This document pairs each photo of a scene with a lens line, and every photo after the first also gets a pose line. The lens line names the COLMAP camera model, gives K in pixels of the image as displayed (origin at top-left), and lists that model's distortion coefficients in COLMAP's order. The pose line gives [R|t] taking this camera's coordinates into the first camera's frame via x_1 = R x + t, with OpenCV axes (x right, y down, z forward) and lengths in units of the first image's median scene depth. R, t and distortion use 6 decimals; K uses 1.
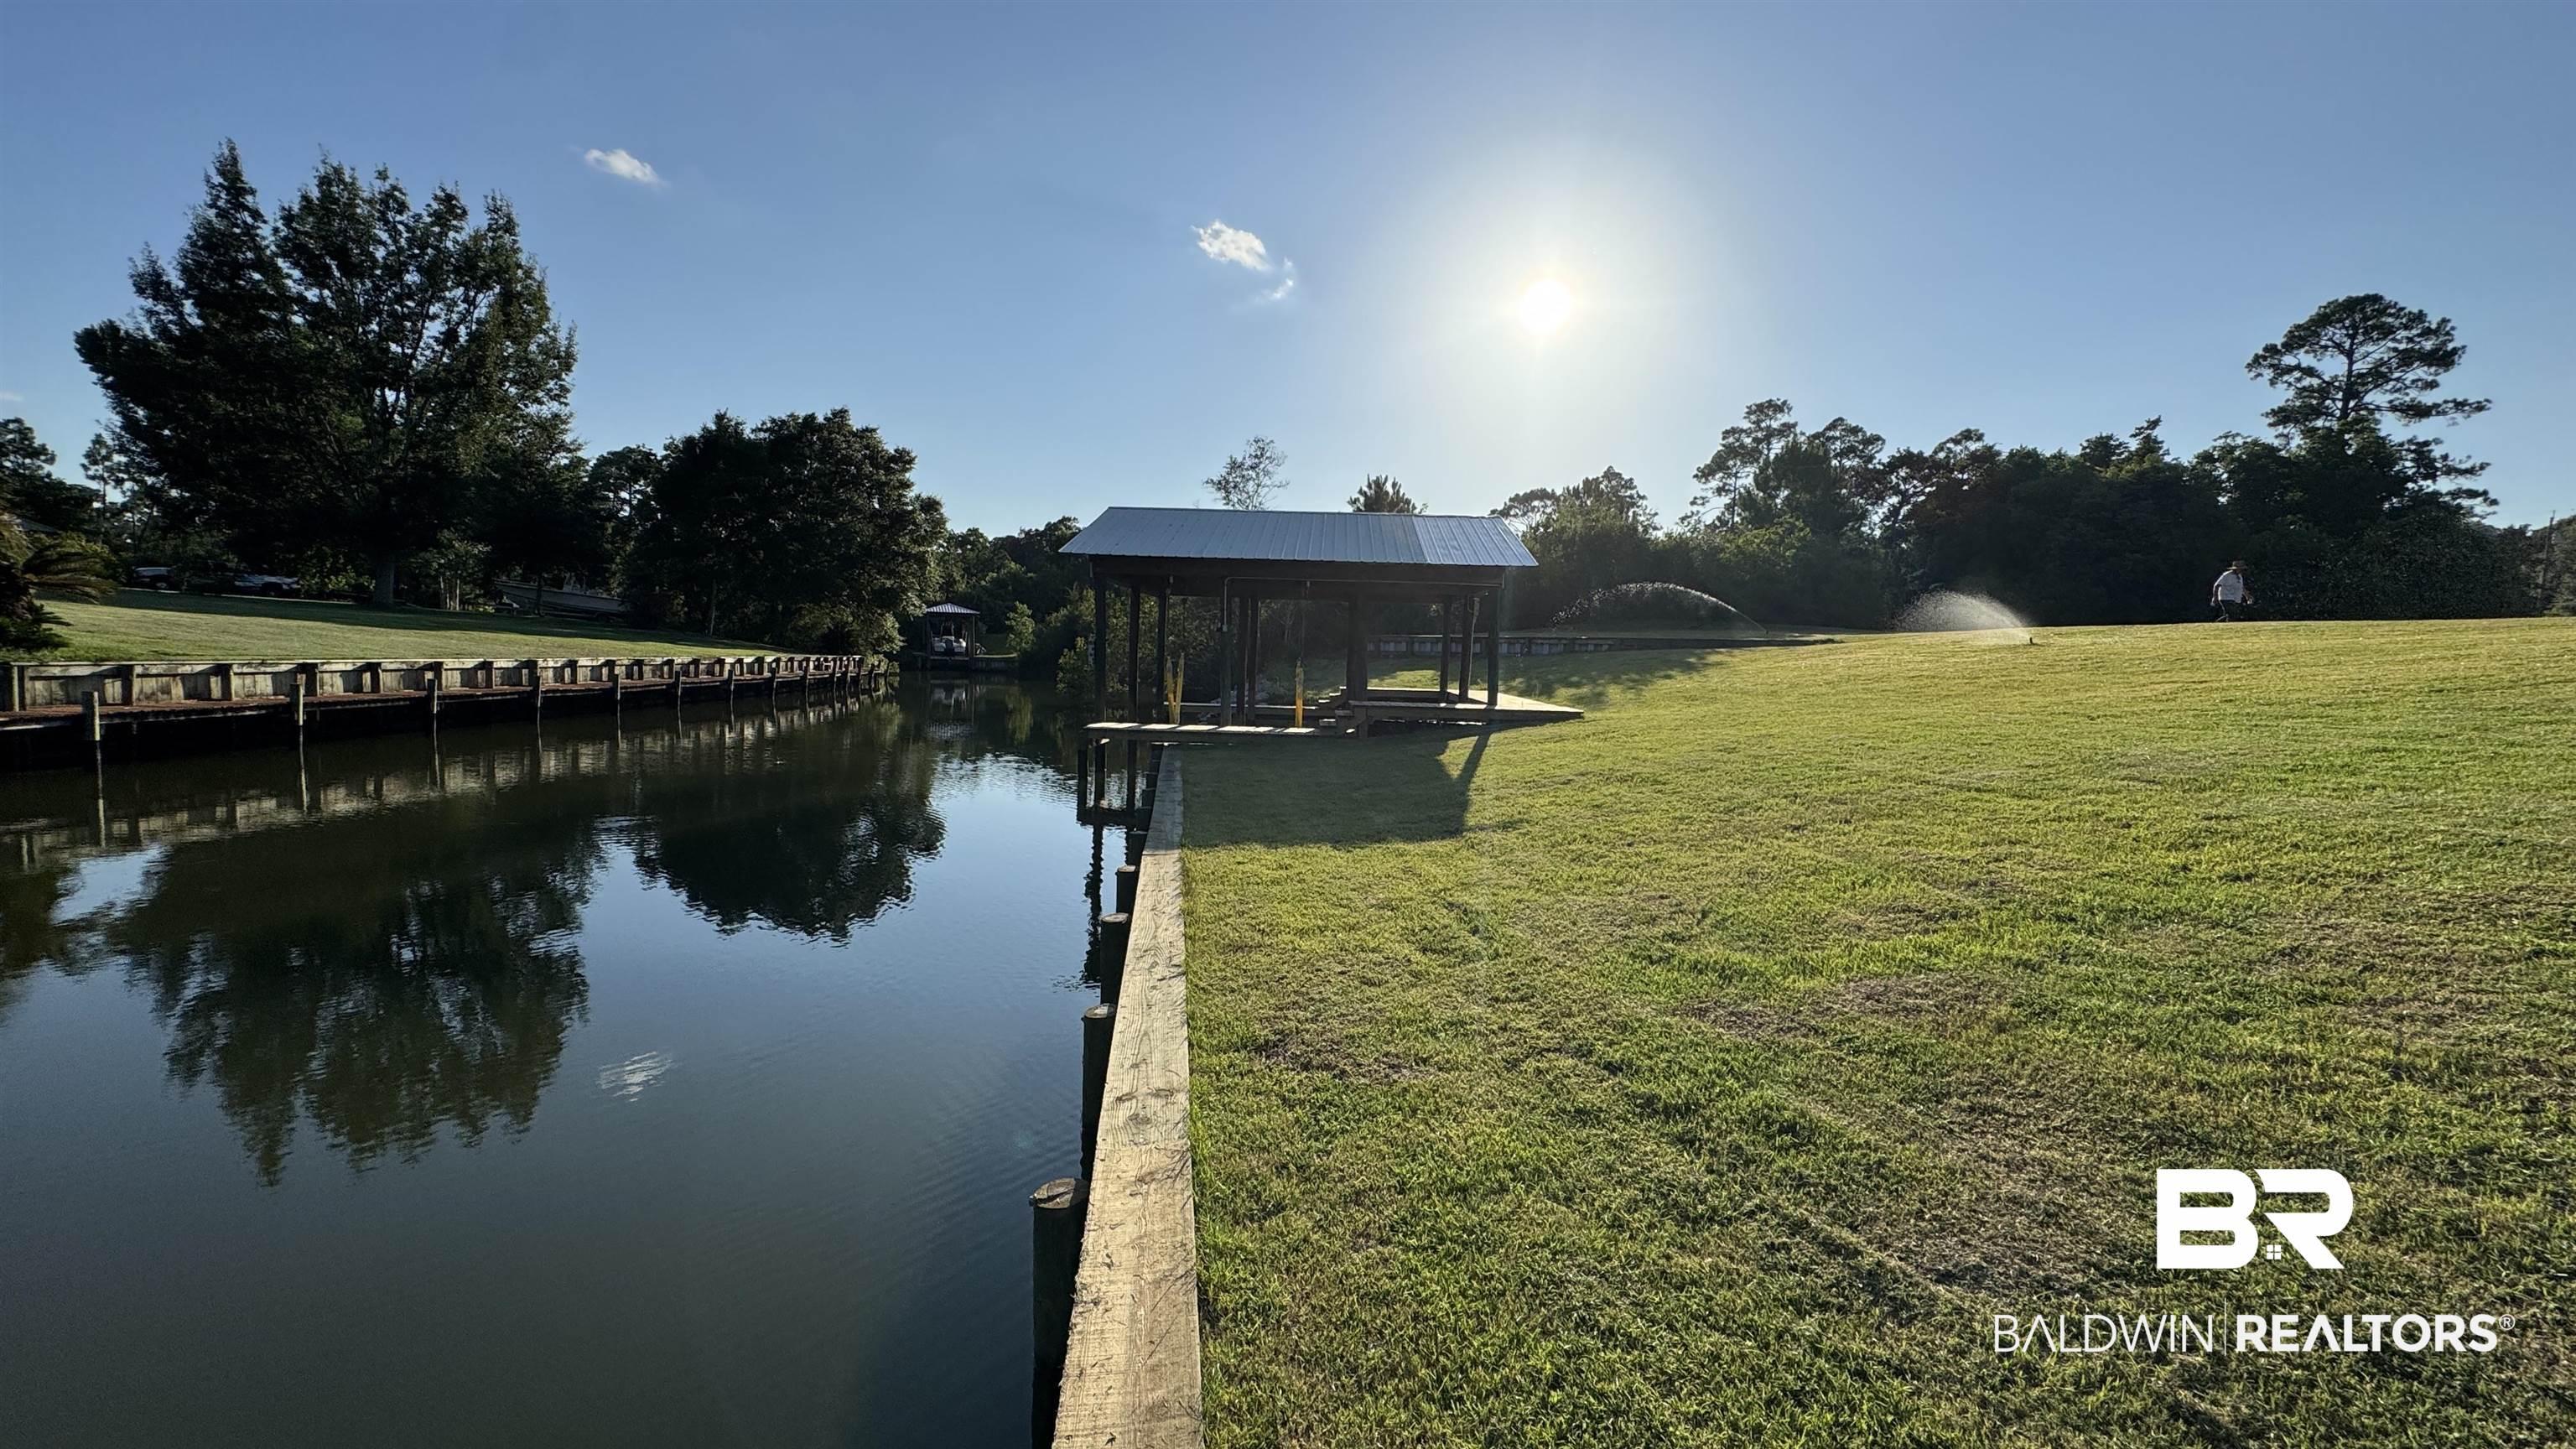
lens RADIAL K [[1041.4, 0, 1283.6], [0, 1041.4, 691.0], [0, 0, 1]] dist [0.002215, 0.000542]
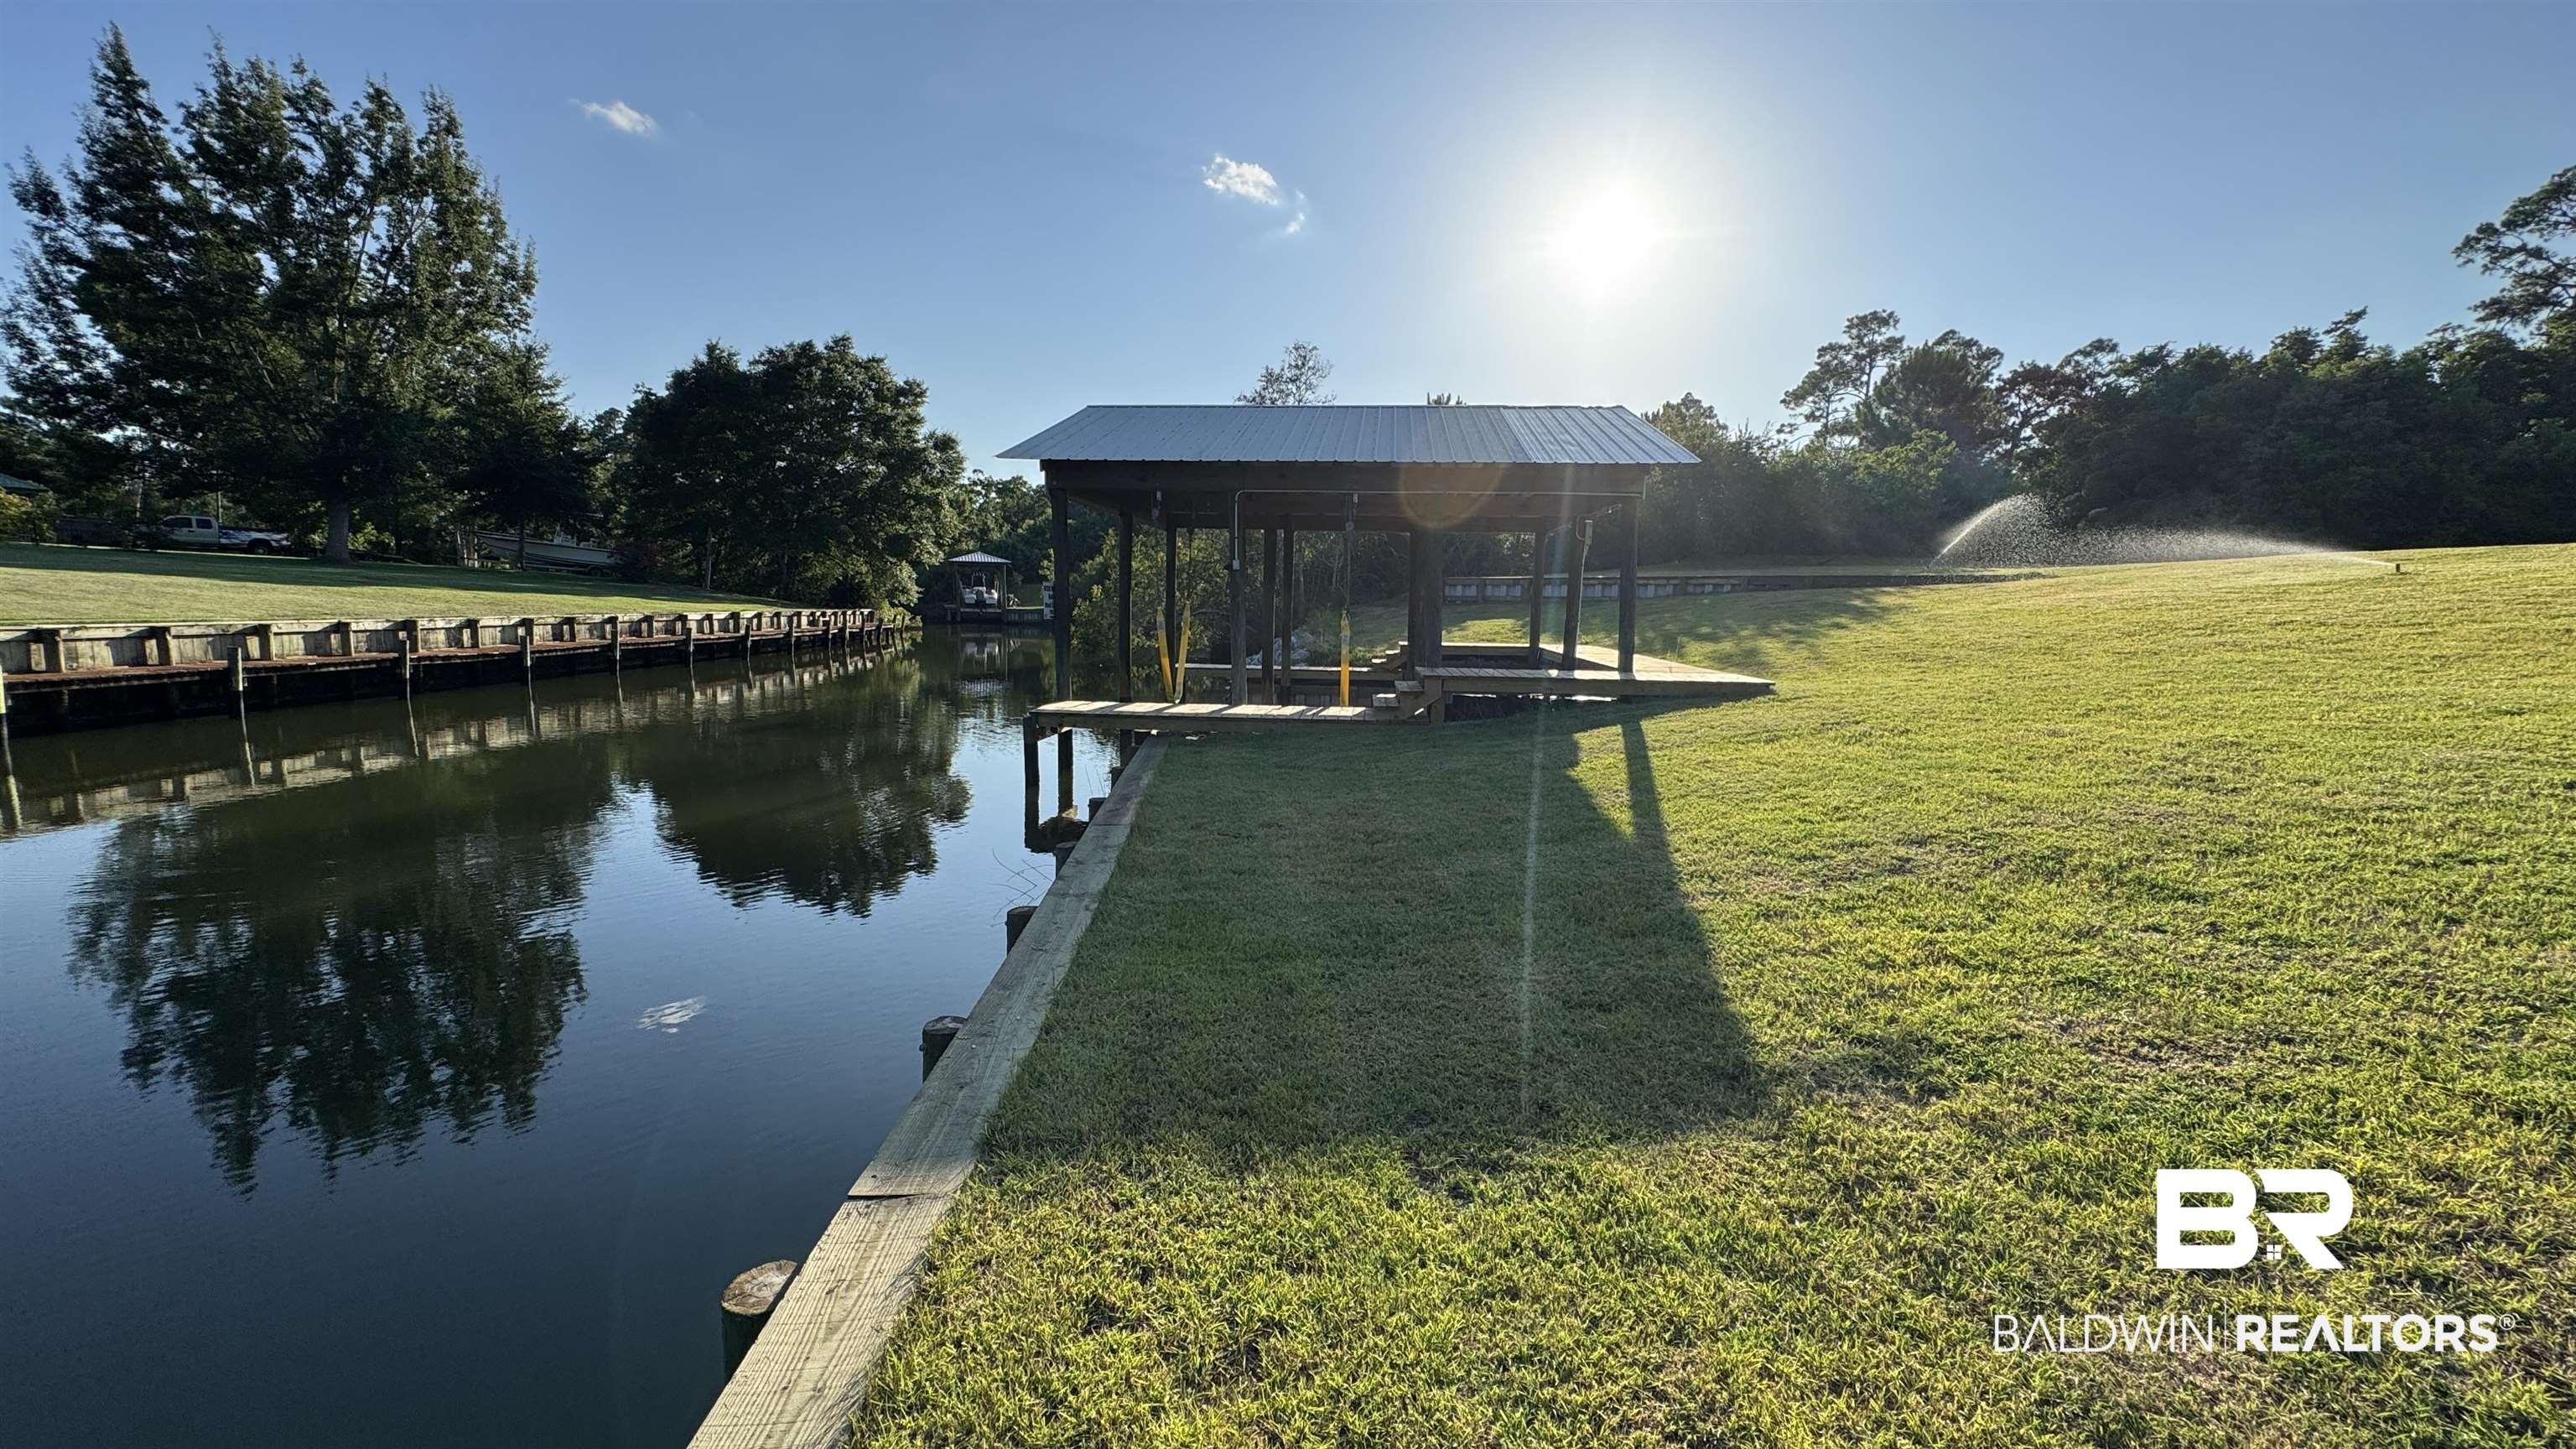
lens RADIAL K [[1041.4, 0, 1283.6], [0, 1041.4, 691.0], [0, 0, 1]] dist [0.002215, 0.000542]
pose [[0.998572, -0.008065, -0.052809, 0.004078], [0.010695, 0.998707, 0.049706, -0.003555], [0.052340, -0.050200, 0.997367, 0.102092]]
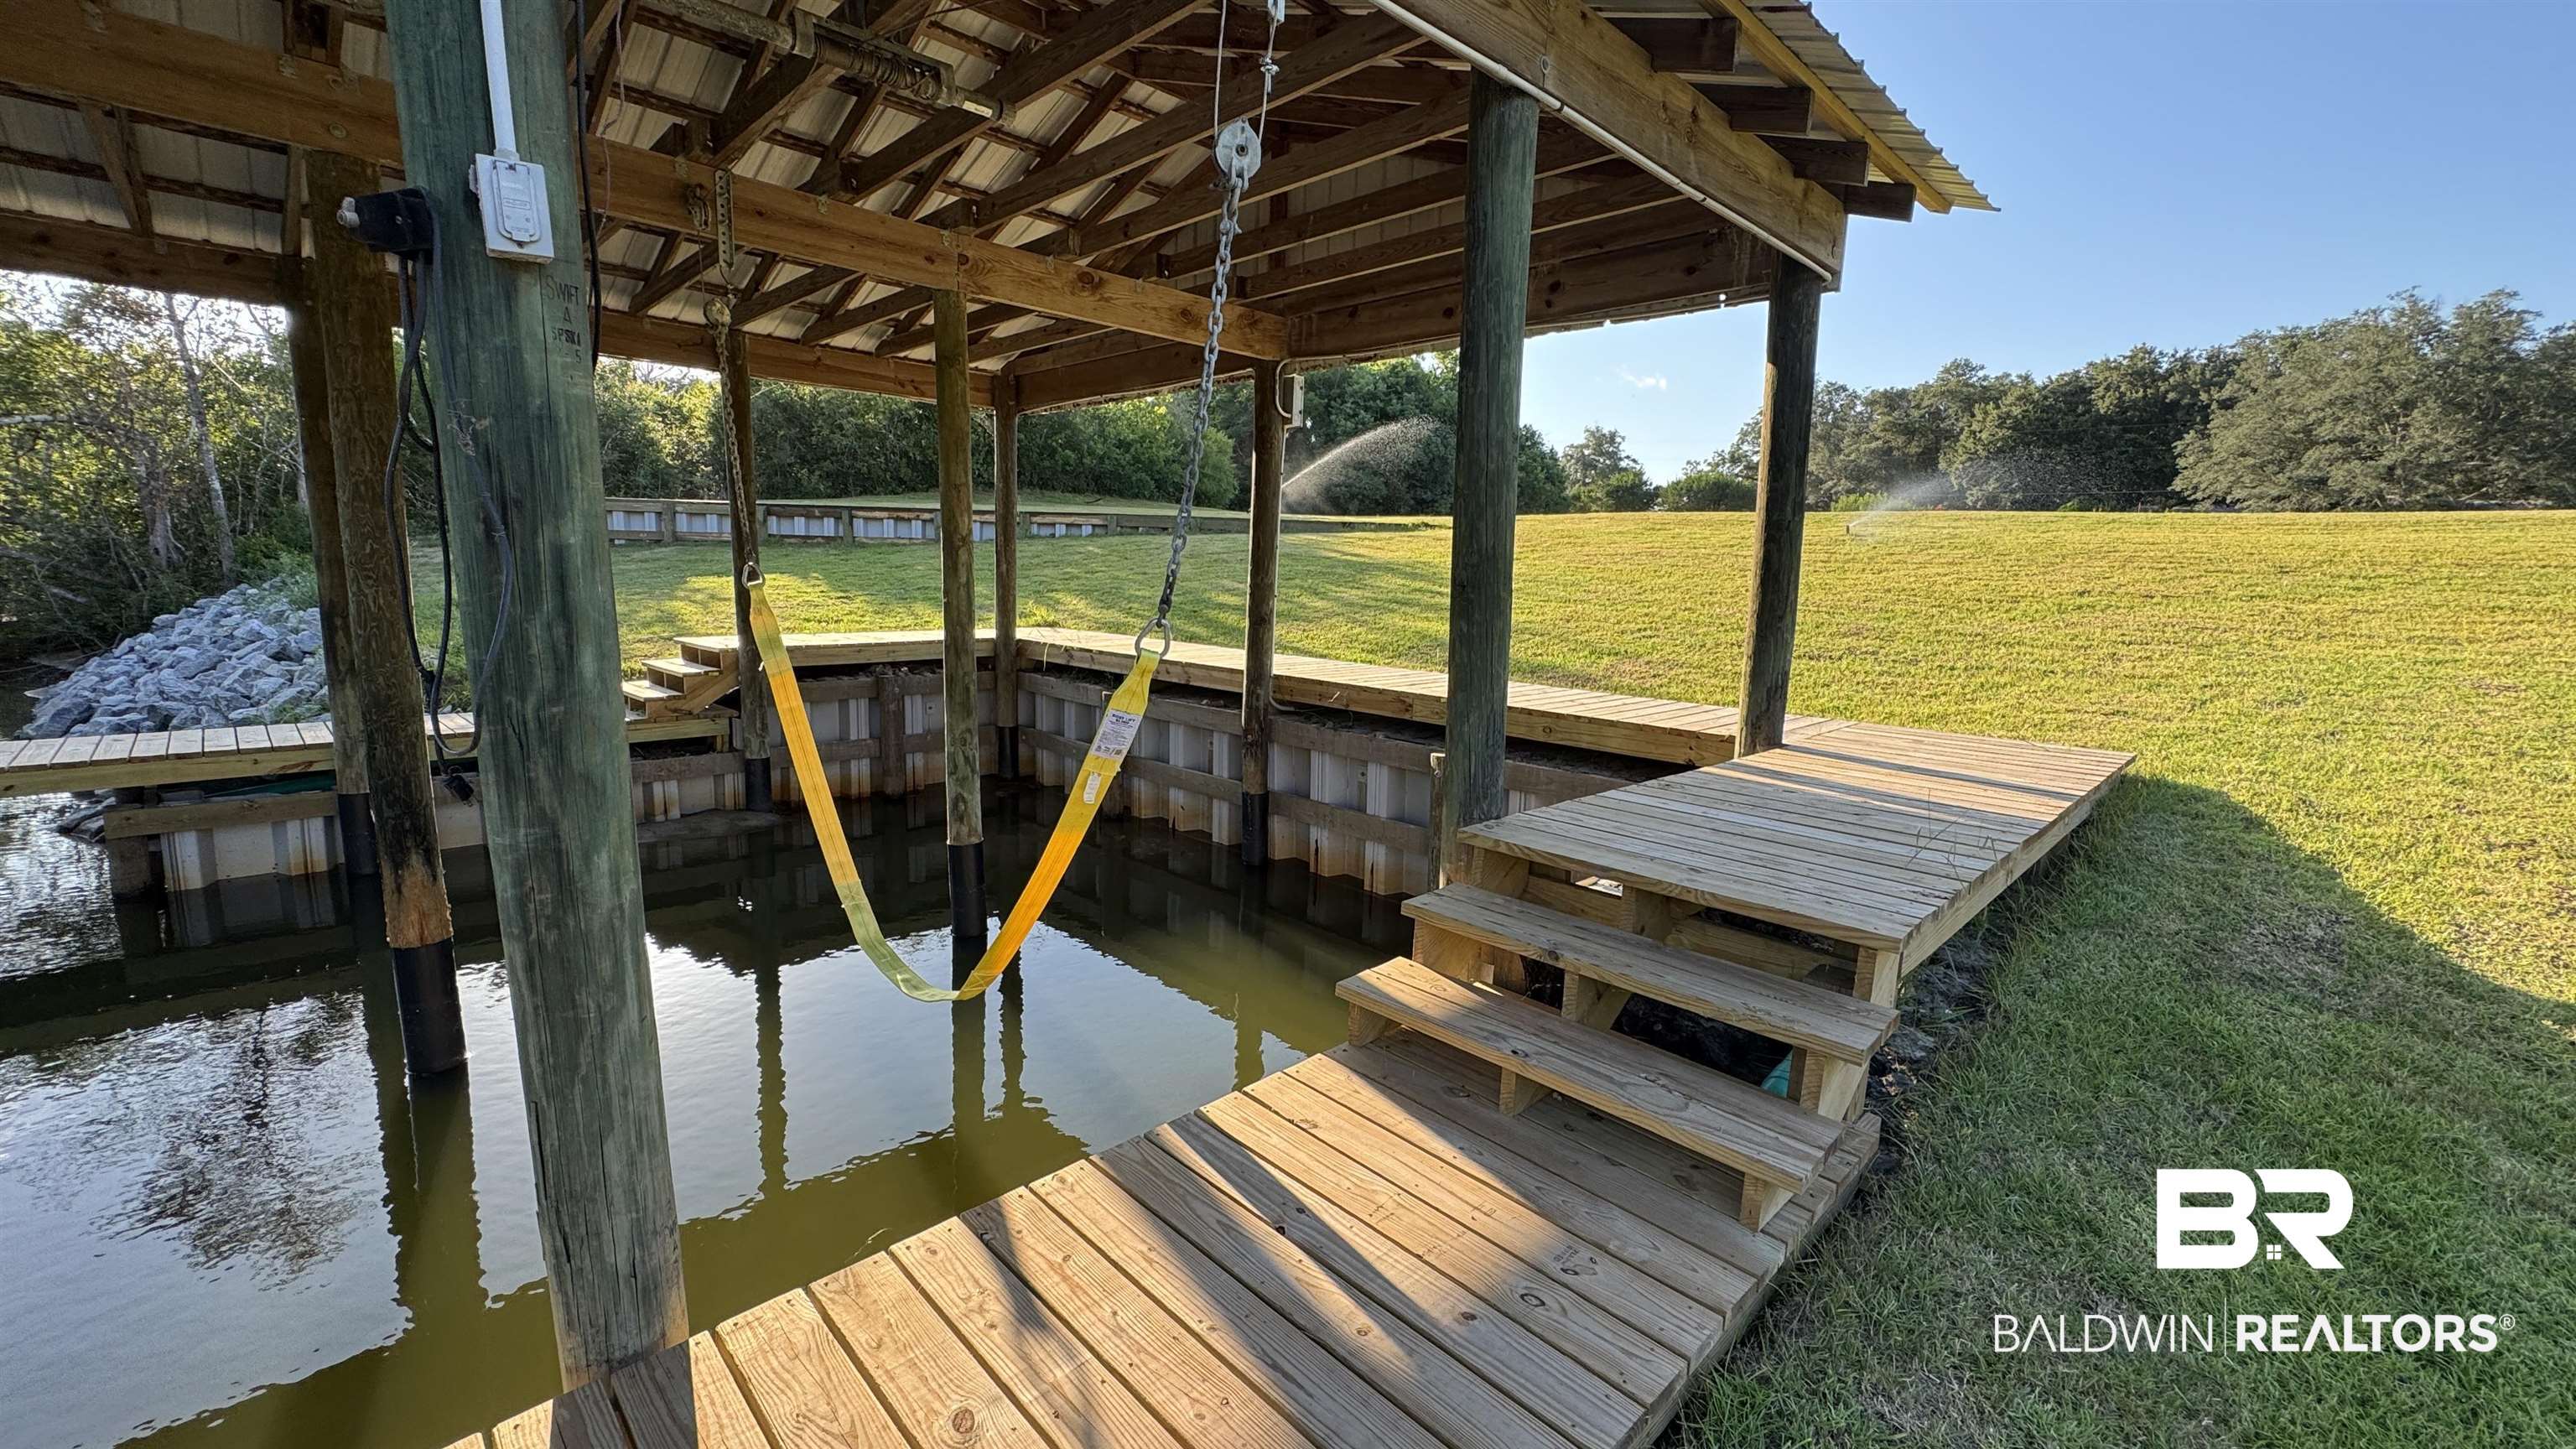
lens RADIAL K [[1027.5, 0, 1282.2], [0, 1027.5, 721.7], [0, 0, 1]] dist [-0.000270, 0.000125]
pose [[0.686526, -0.119233, 0.717262, -0.026858], [0.016776, 0.988798, 0.148313, -0.011483], [-0.726912, -0.089788, 0.680836, 0.311534]]
